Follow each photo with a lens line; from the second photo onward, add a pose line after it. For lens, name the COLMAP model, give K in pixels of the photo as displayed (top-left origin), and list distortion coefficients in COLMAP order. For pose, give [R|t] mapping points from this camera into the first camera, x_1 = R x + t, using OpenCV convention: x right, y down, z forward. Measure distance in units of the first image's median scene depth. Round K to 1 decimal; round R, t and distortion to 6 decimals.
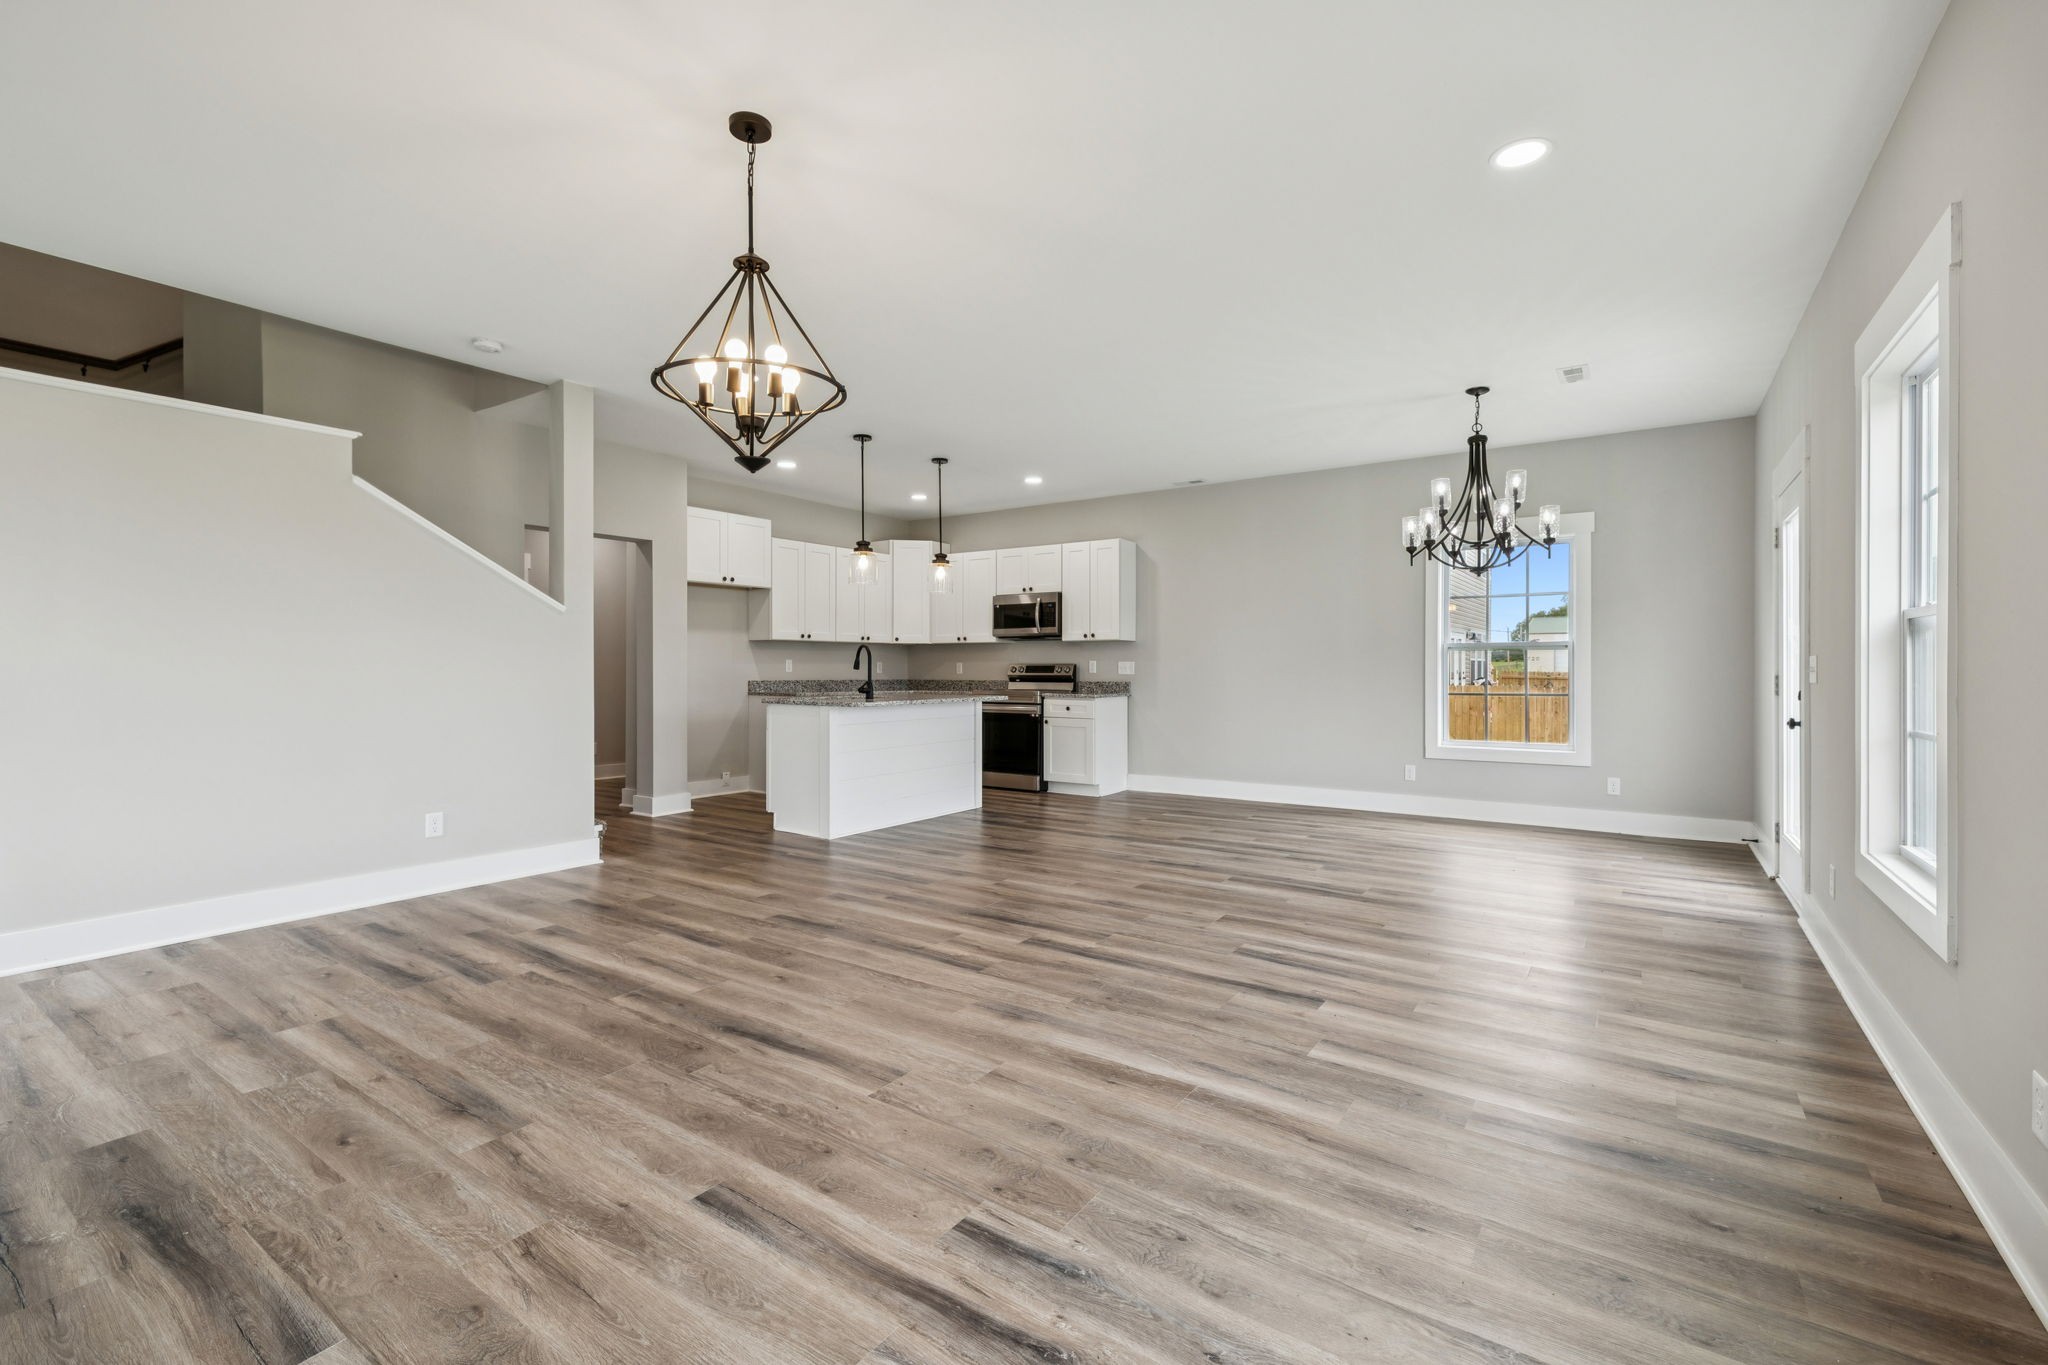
lens RADIAL K [[875.6, 0, 1024.0], [0, 875.6, 682.5], [0, 0, 1]] dist [0.000123, -0.000138]
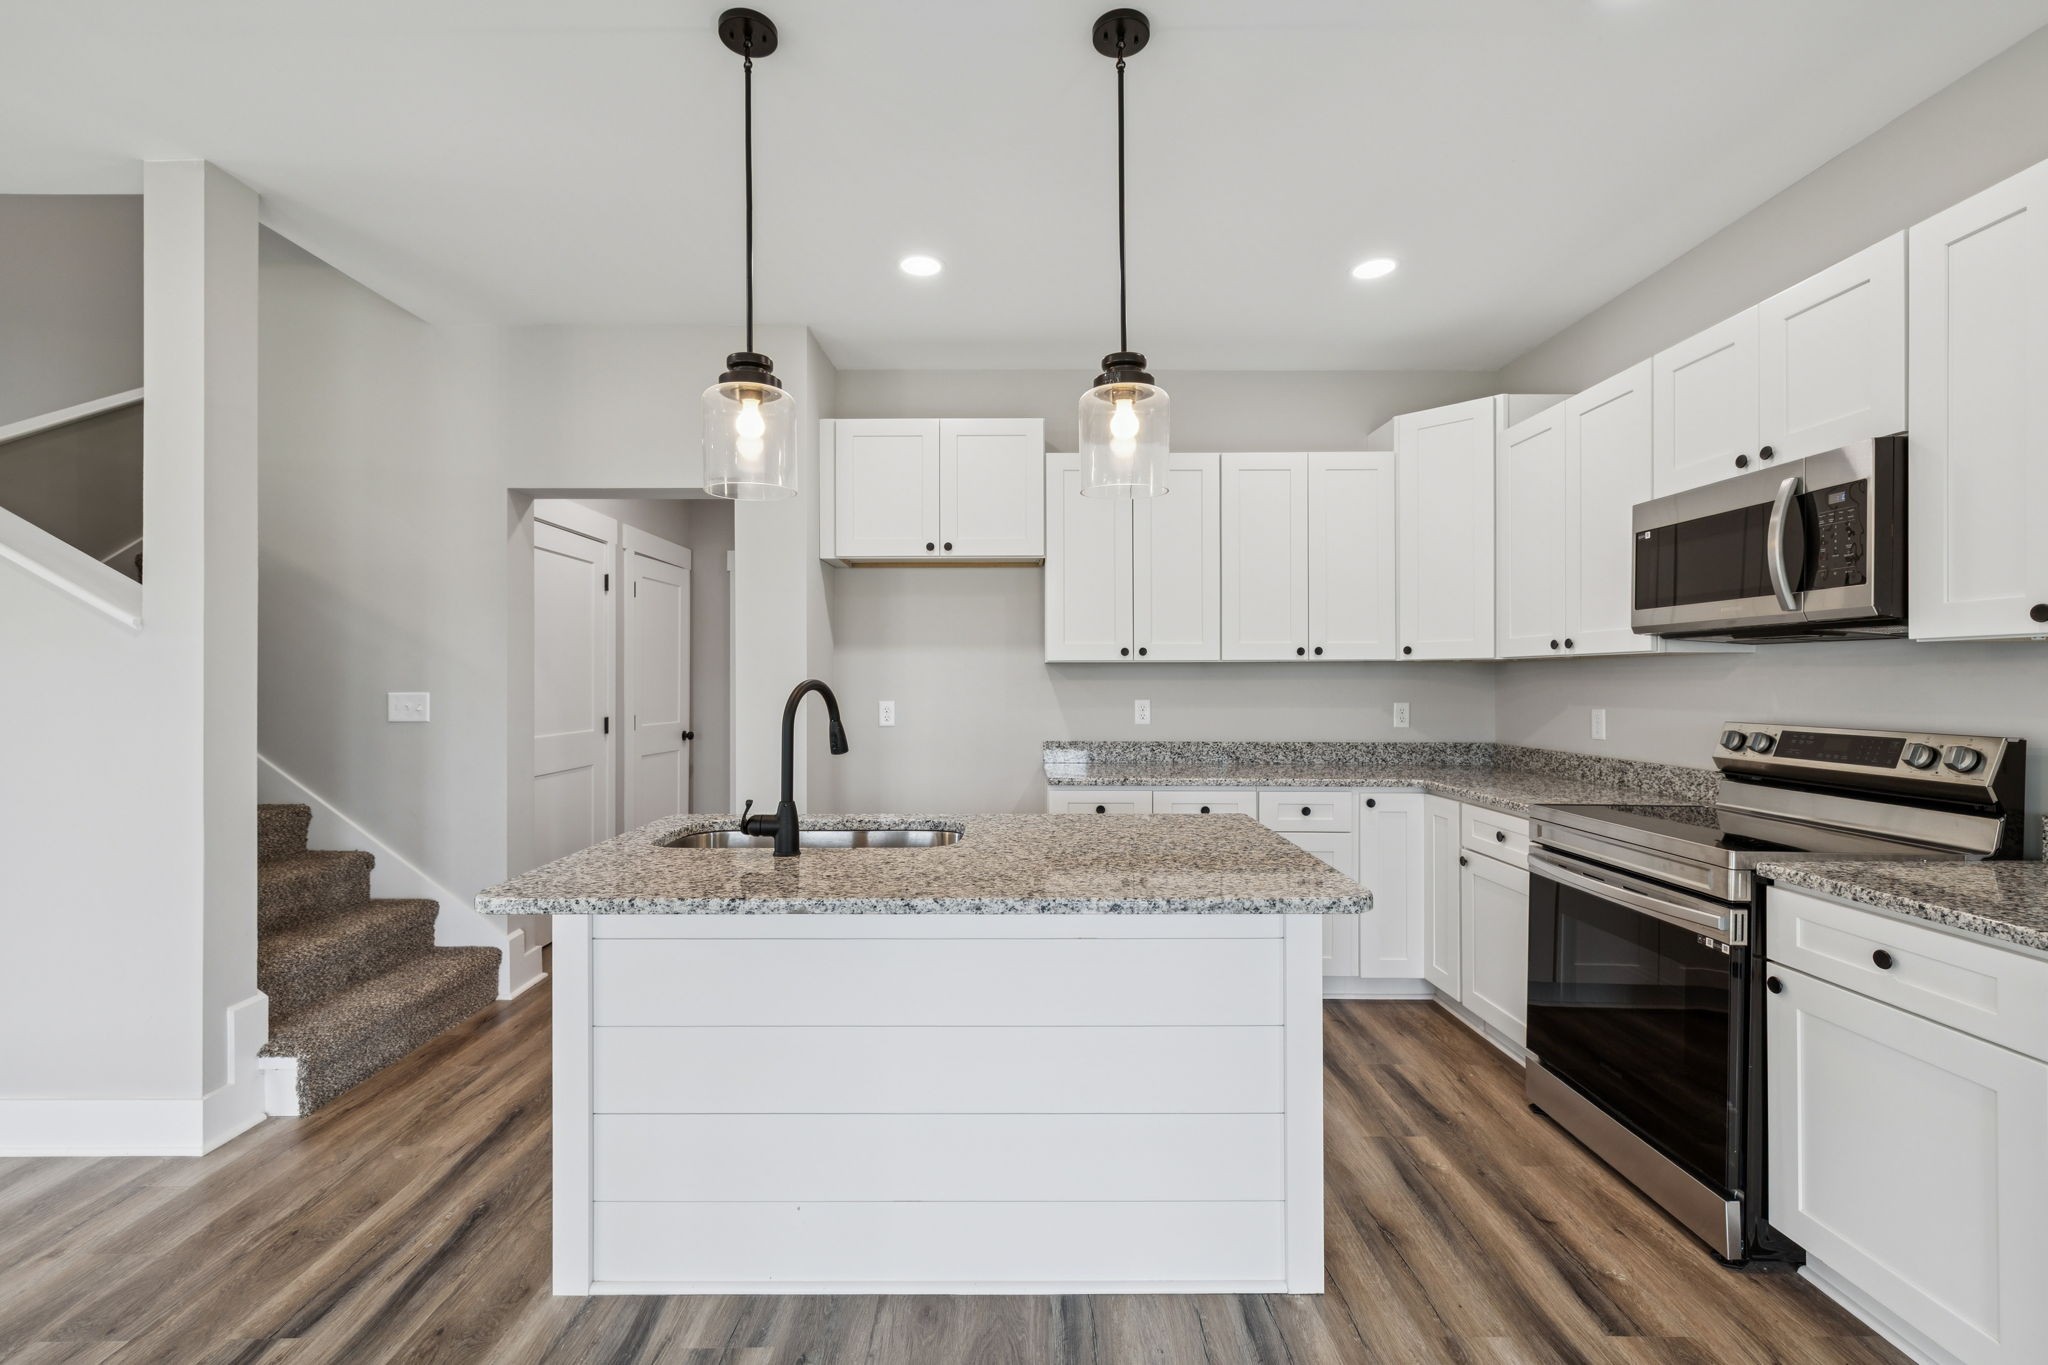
lens RADIAL K [[875.6, 0, 1024.0], [0, 875.6, 682.5], [0, 0, 1]] dist [0.000123, -0.000138]
pose [[0.576682, 0.000190, -0.816969, 0.098511], [-0.013144, 0.999873, -0.009046, -0.031221], [0.816863, 0.015955, 0.576611, 0.672152]]
